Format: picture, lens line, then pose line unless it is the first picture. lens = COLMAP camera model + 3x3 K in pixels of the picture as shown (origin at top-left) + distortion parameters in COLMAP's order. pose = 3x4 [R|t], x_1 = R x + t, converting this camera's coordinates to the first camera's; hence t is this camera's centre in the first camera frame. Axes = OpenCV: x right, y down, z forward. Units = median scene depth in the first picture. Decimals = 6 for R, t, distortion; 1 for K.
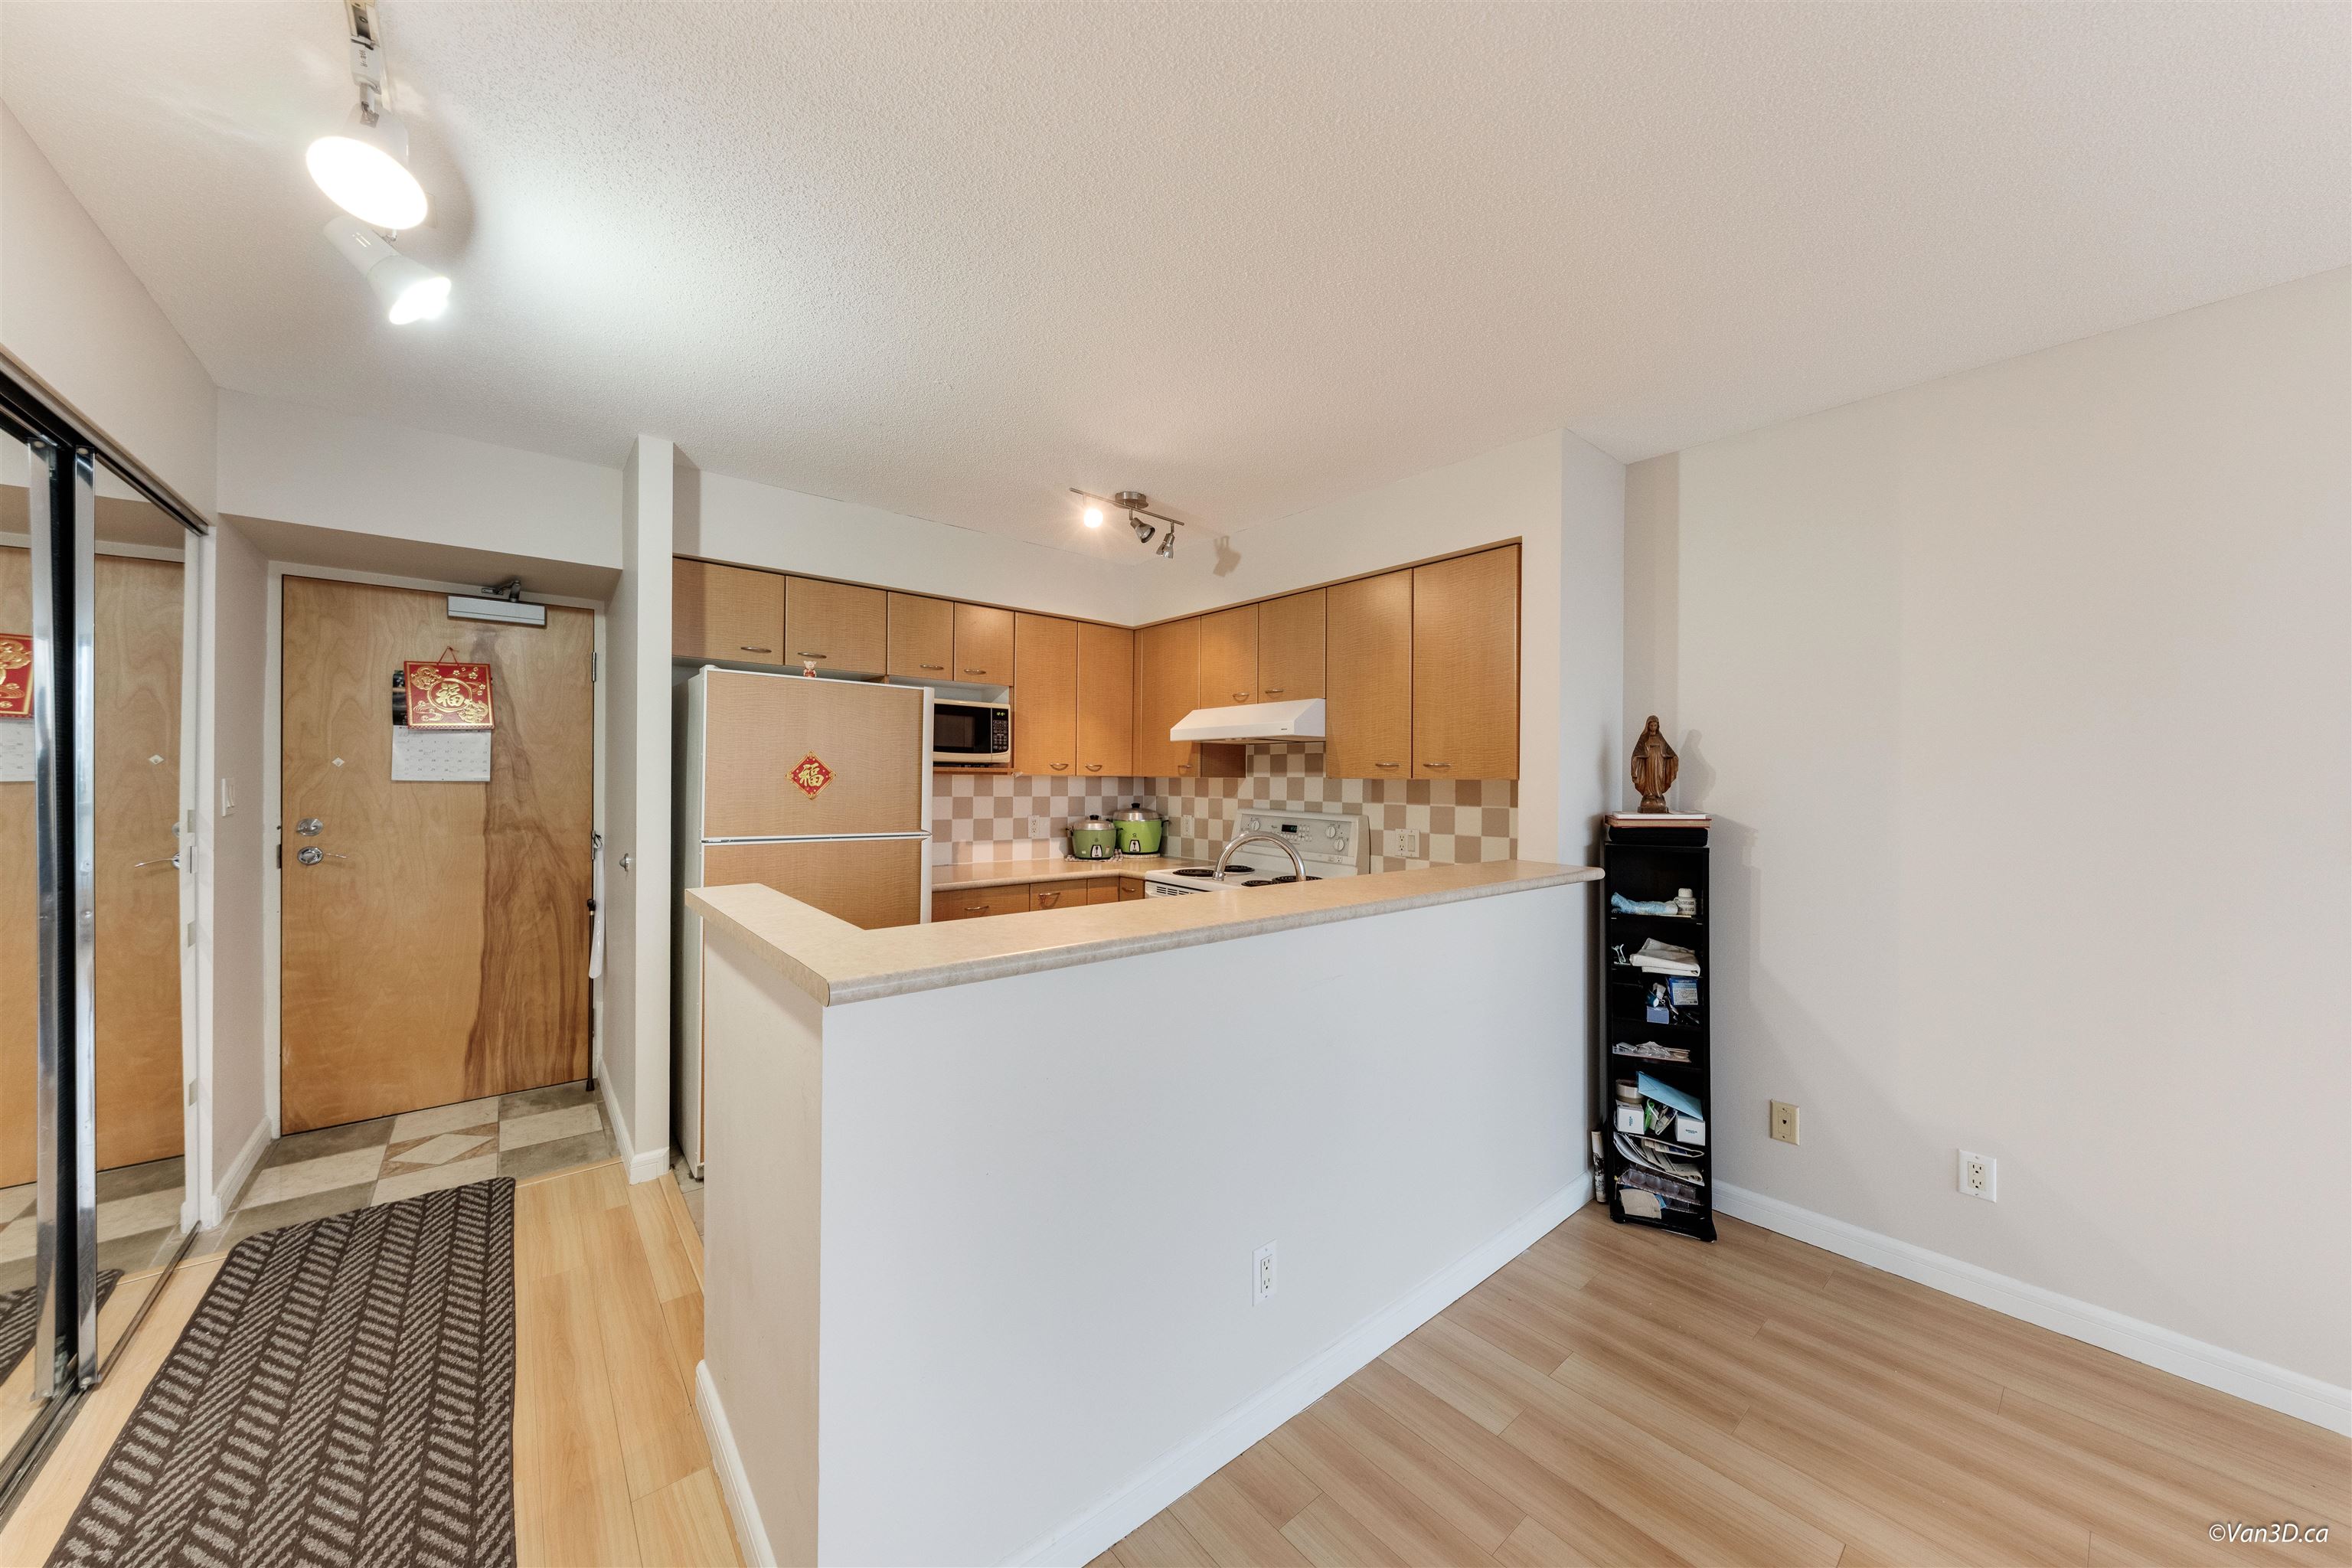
lens RADIAL K [[810.6, 0, 1168.7], [0, 810.6, 779.4], [0, 0, 1]] dist [-0.001988, -0.000085]
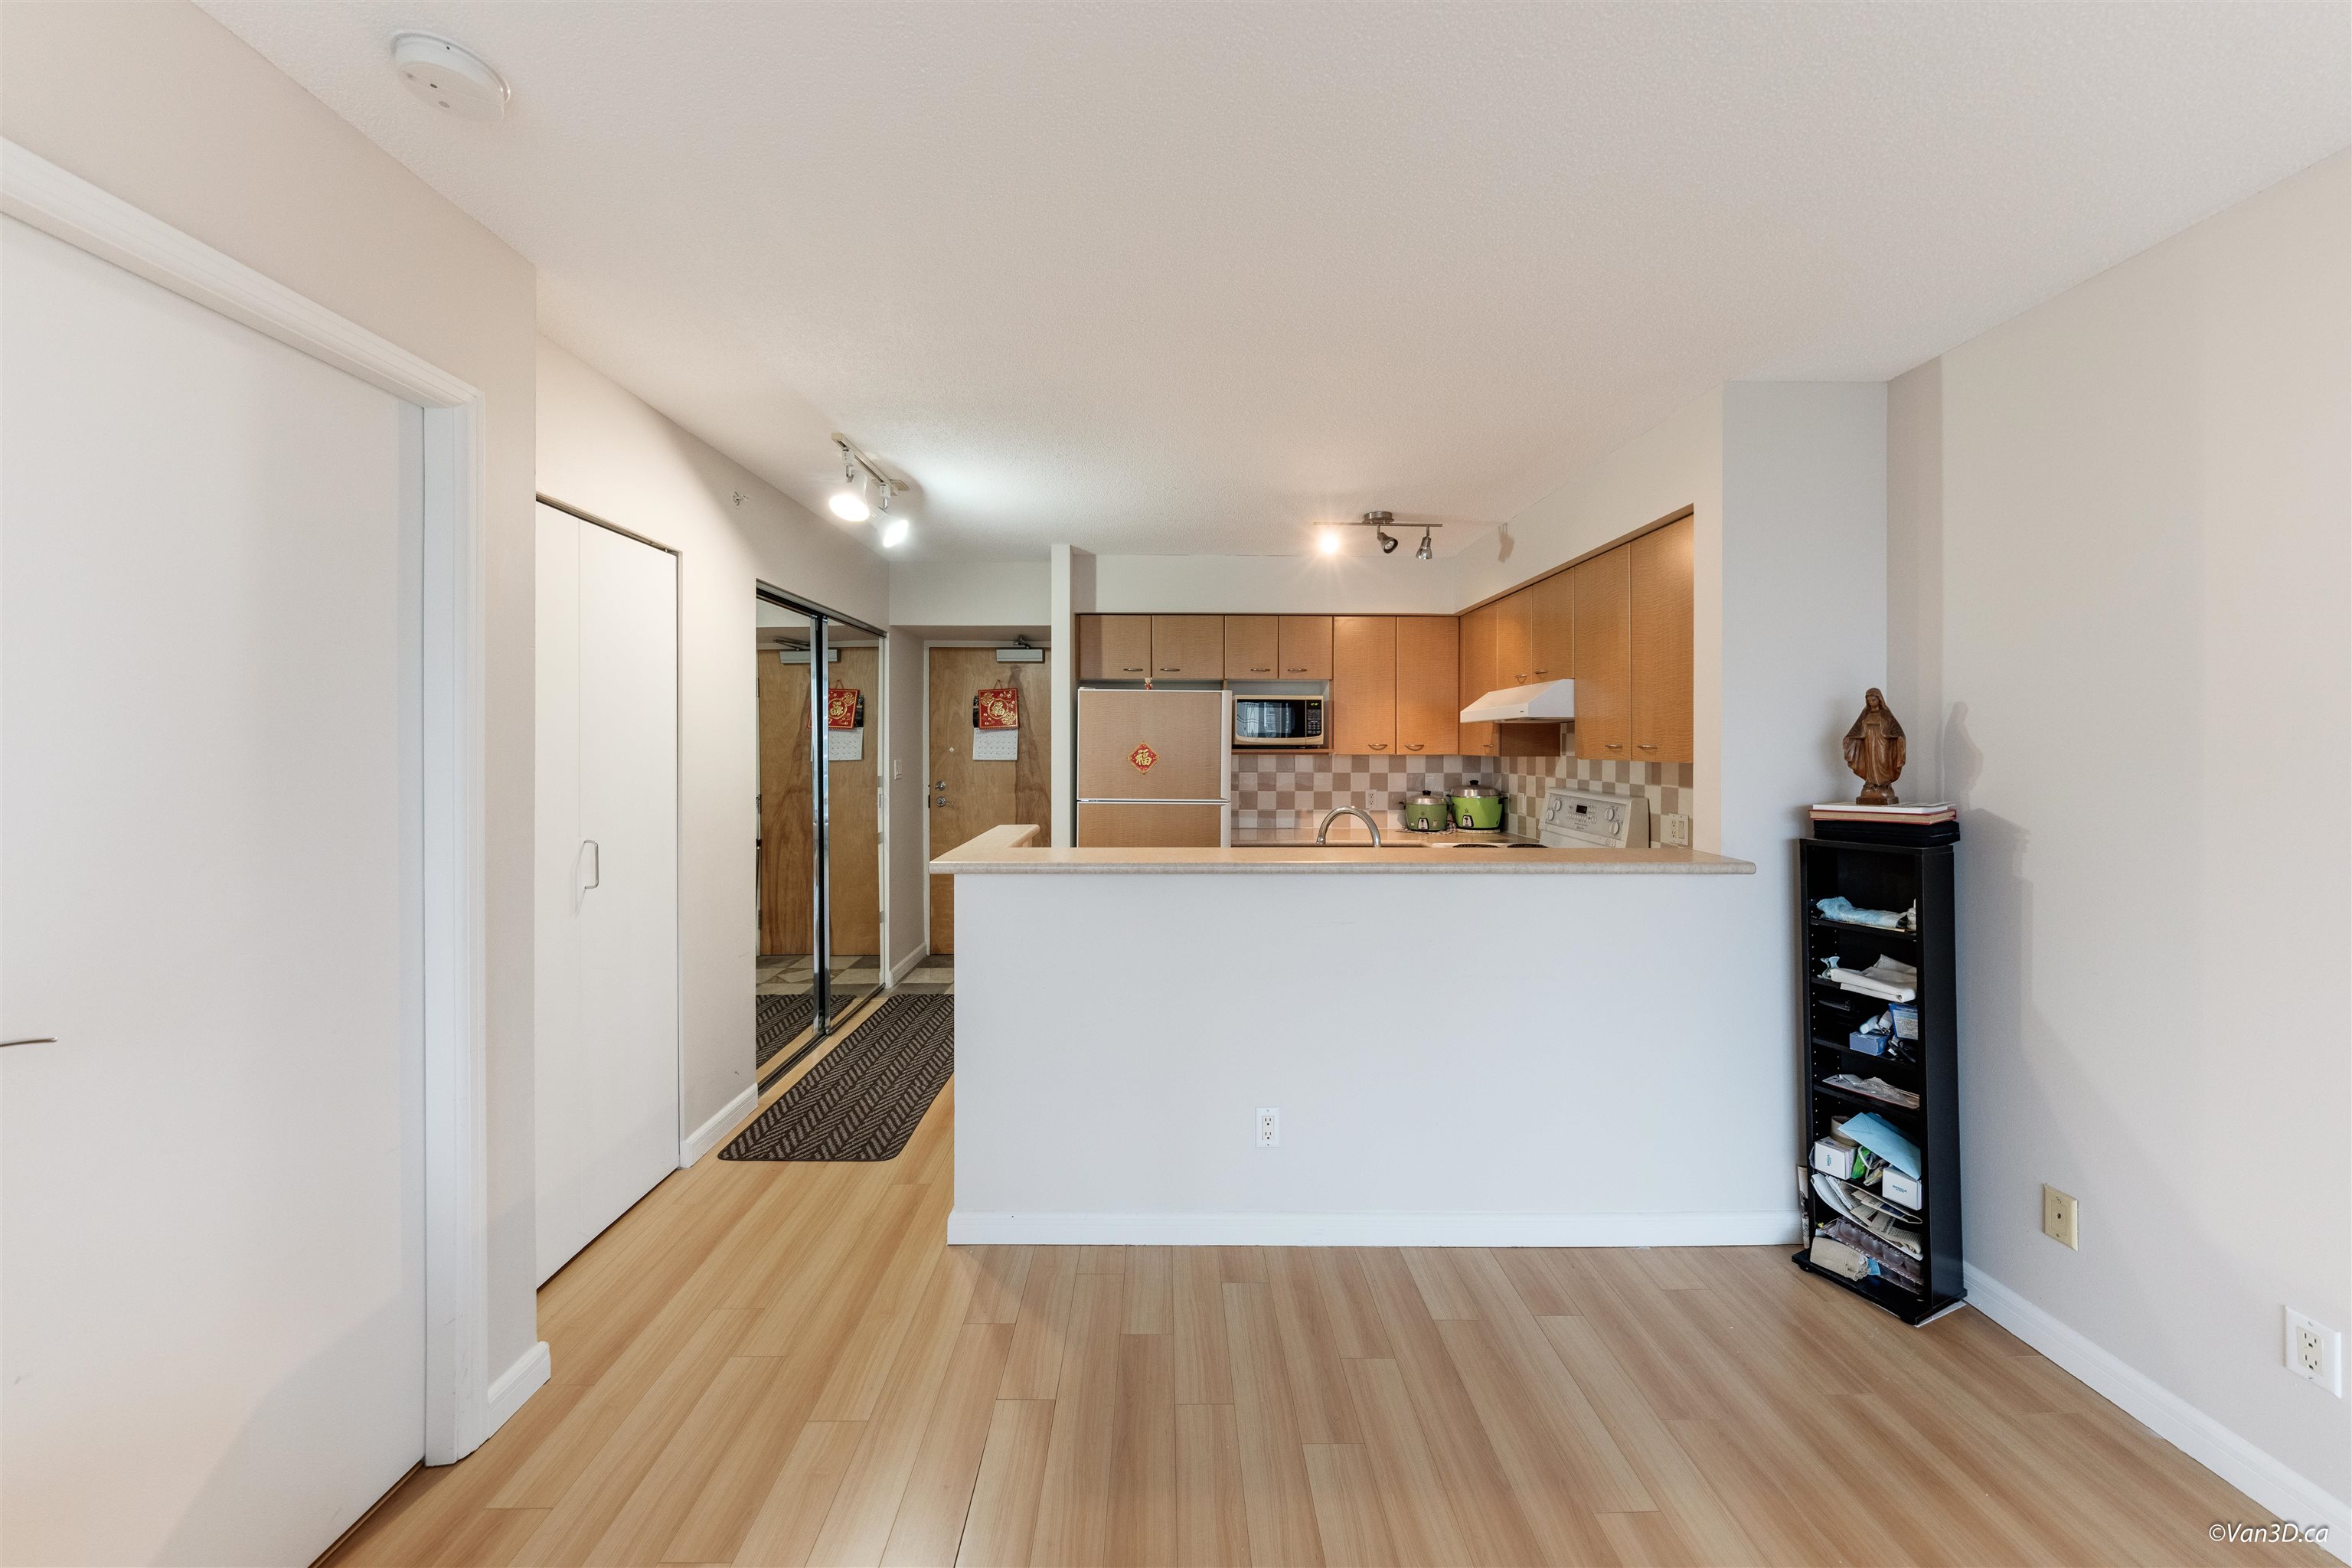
lens RADIAL K [[826.2, 0, 1172.9], [0, 826.2, 748.4], [0, 0, 1]] dist [-0.000836, 0.000021]
pose [[0.777006, -0.006483, -0.629459, 0.471049], [0.005206, 0.999979, -0.003874, -0.013707], [0.629471, -0.000267, 0.777024, -0.098604]]
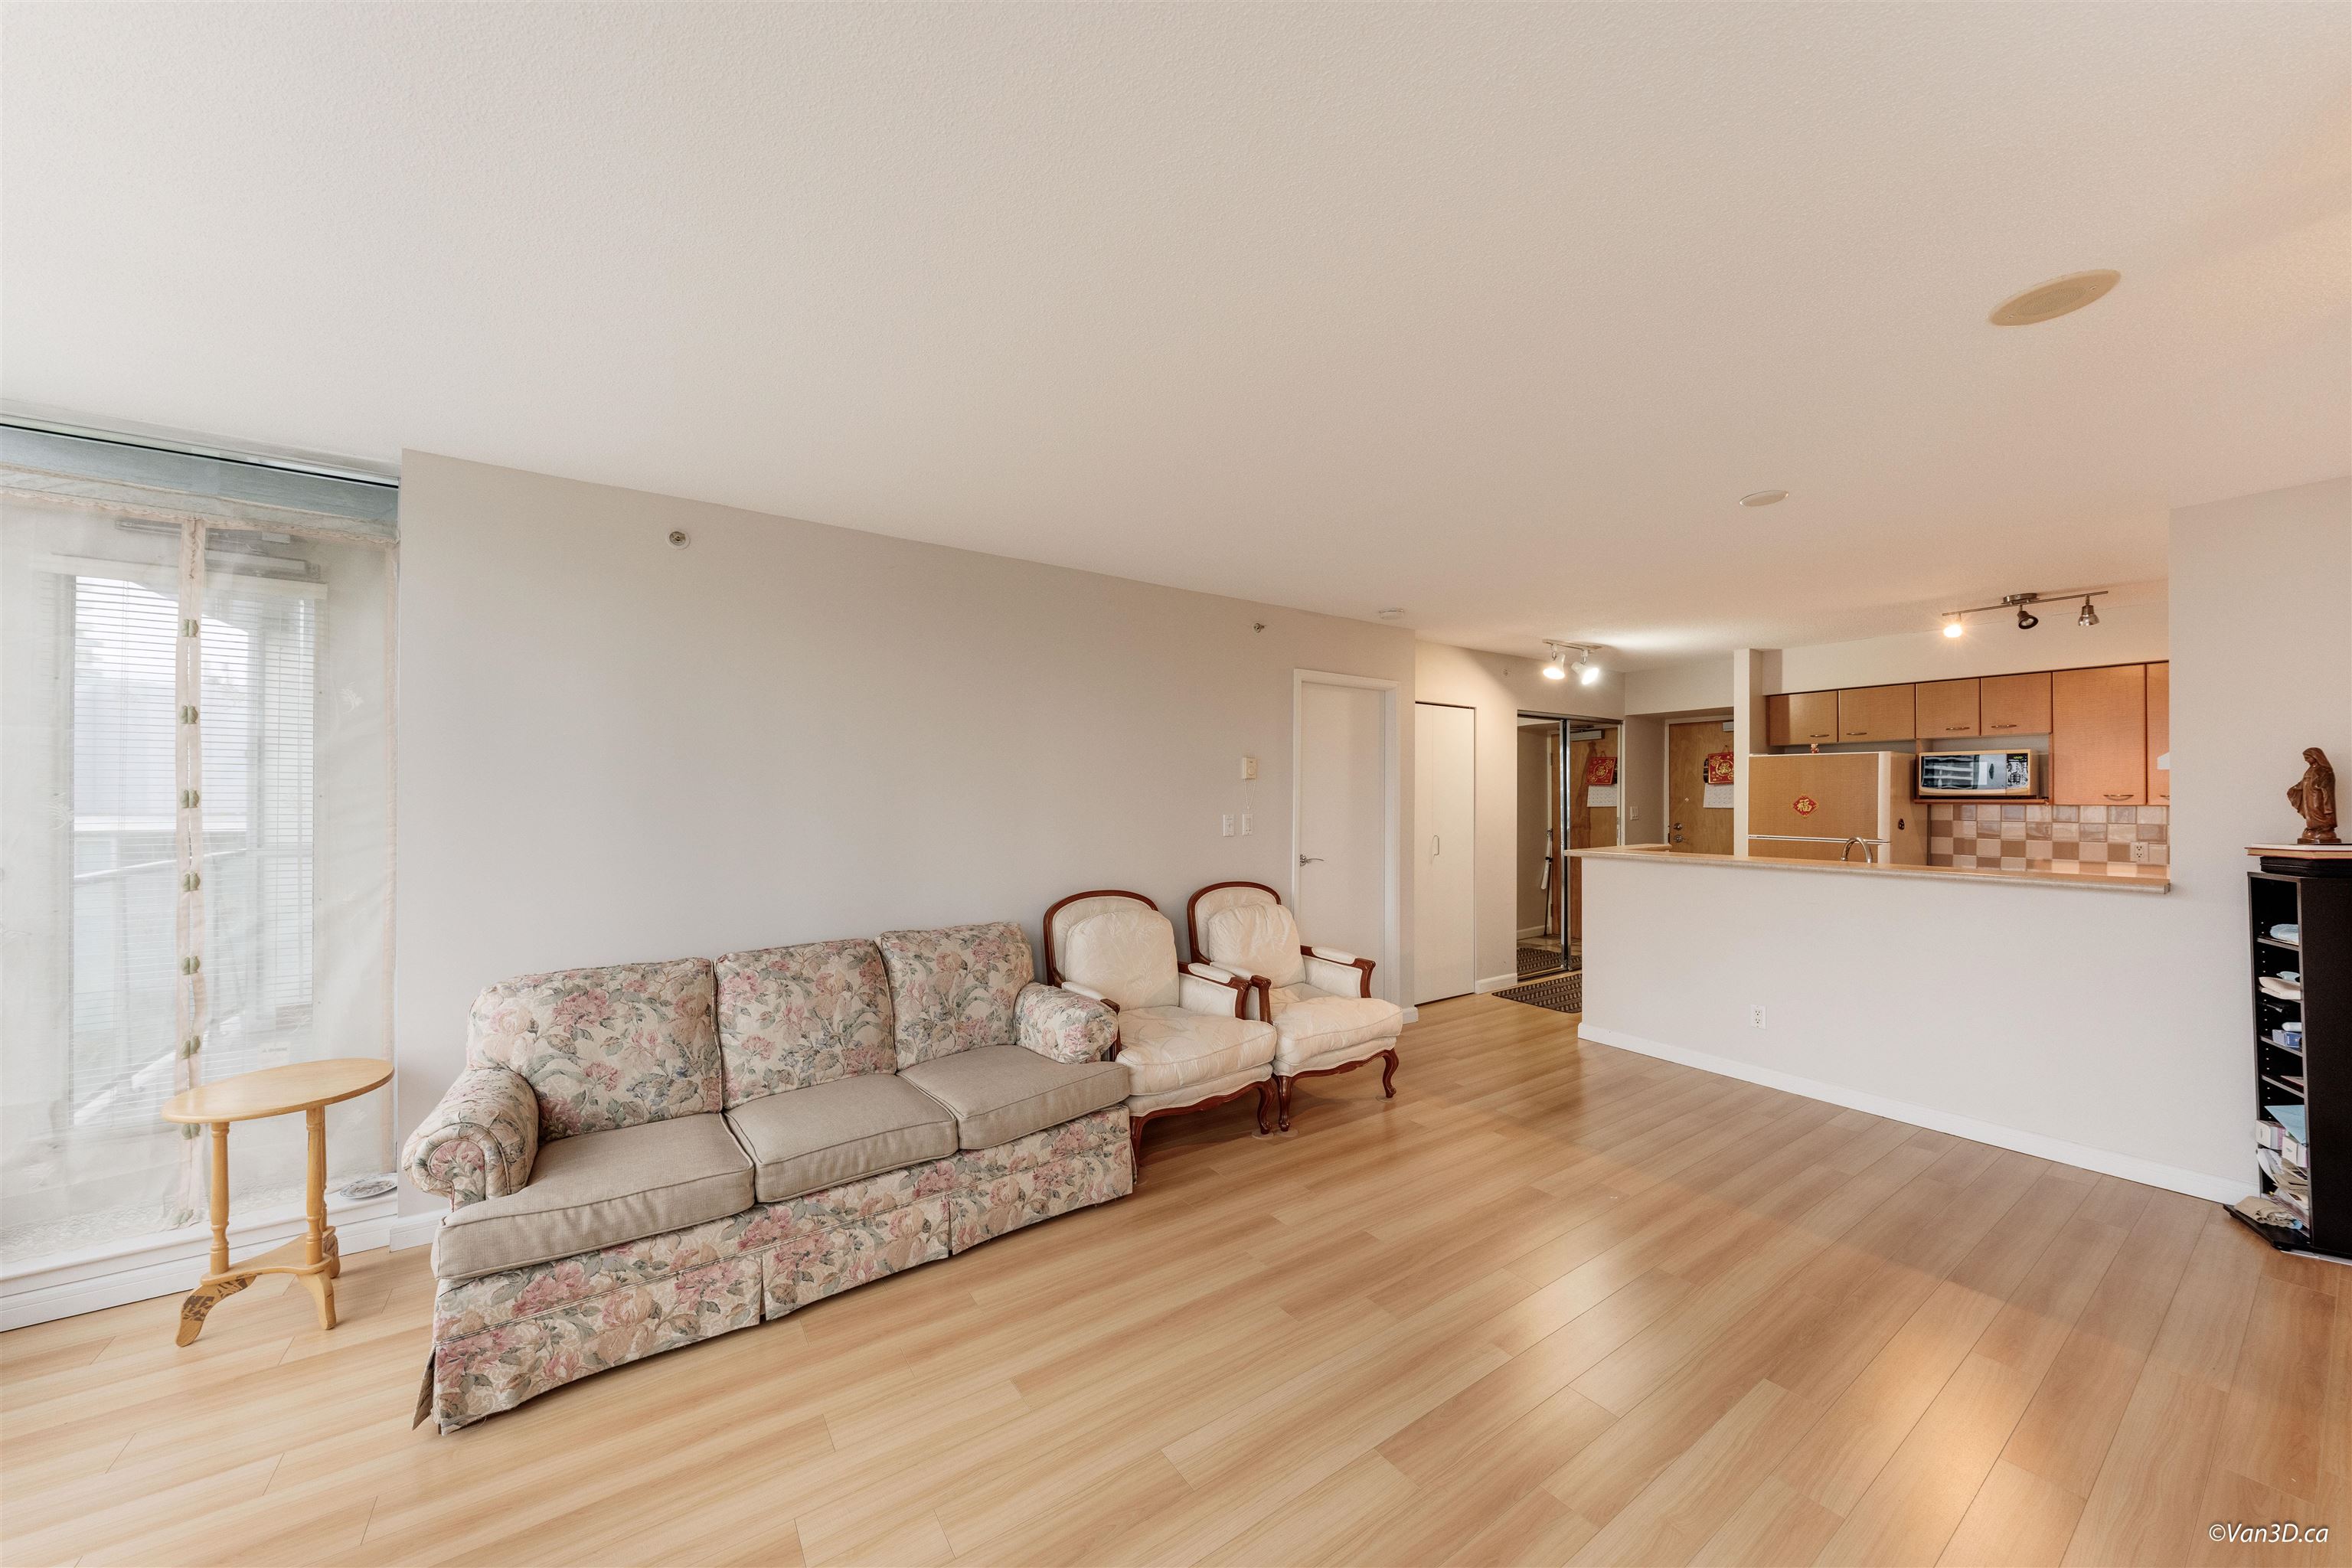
lens RADIAL K [[816.9, 0, 1166.1], [0, 816.9, 790.9], [0, 0, 1]] dist [-0.001569, -0.000208]
pose [[-0.103642, -0.016100, -0.994484, 1.444454], [-0.002827, 0.999870, -0.015892, -0.004247], [0.994611, 0.001164, -0.103674, -0.256627]]
